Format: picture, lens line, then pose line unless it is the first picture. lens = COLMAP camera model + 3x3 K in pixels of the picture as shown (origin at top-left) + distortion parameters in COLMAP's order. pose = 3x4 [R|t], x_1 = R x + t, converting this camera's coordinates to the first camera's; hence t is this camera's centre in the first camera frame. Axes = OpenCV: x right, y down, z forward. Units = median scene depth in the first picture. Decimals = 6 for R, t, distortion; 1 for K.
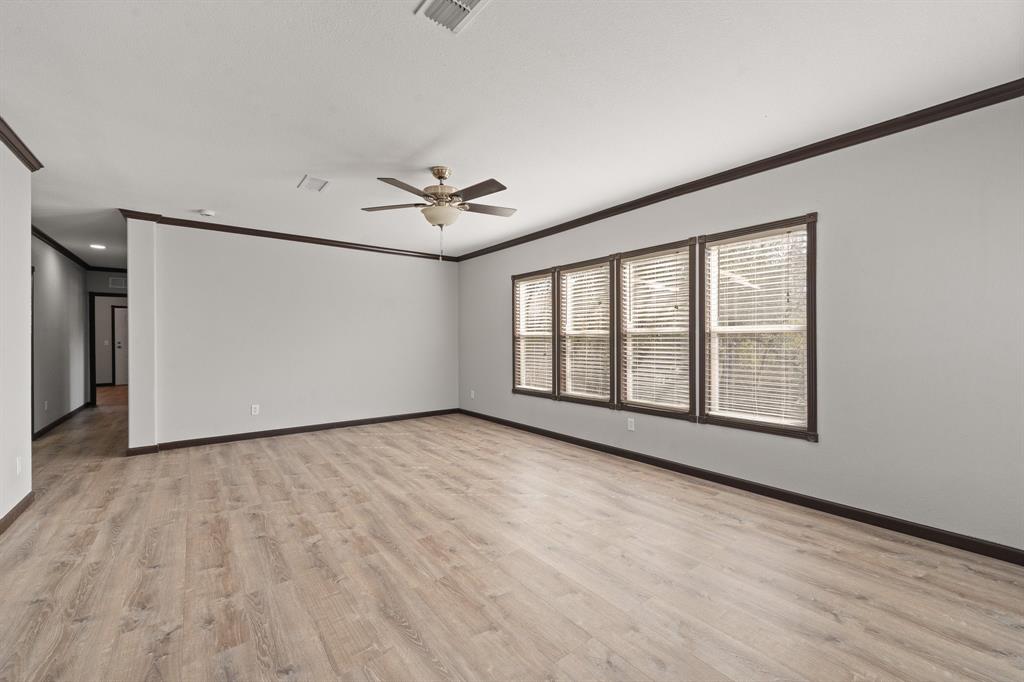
lens RADIAL K [[416.0, 0, 516.1], [0, 416.0, 345.1], [0, 0, 1]] dist [-0.000937, 0.000070]
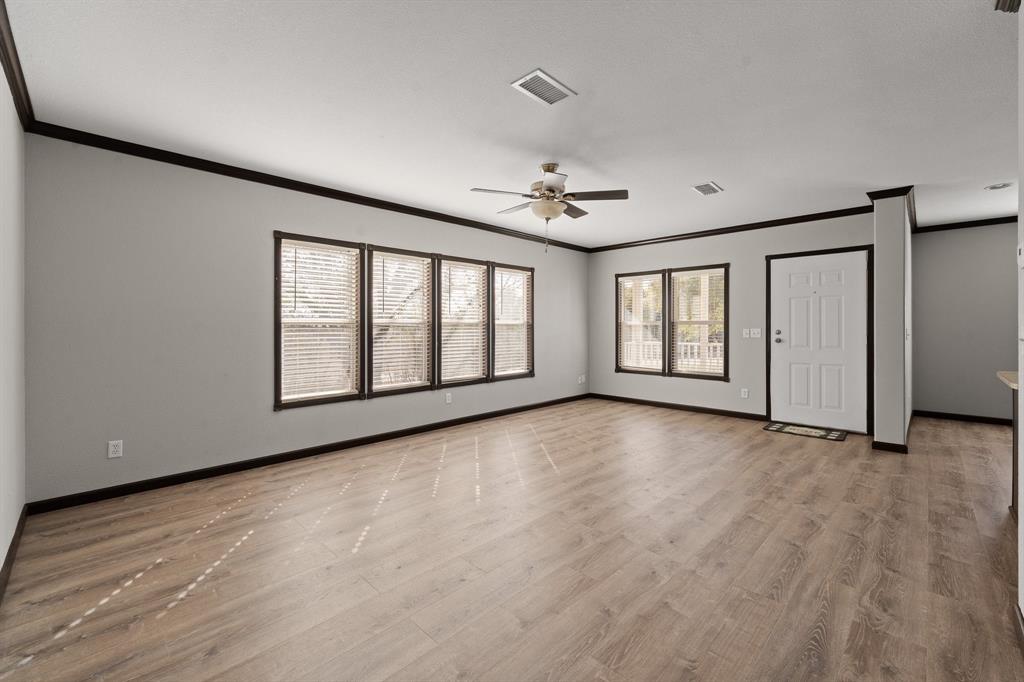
lens RADIAL K [[423.8, 0, 513.1], [0, 423.8, 331.4], [0, 0, 1]] dist [-0.000930, 0.000071]
pose [[-0.134784, -0.004543, 0.990865, -1.479967], [0.014975, 0.999866, 0.006622, -0.013590], [-0.990762, 0.015731, -0.134698, 1.487127]]
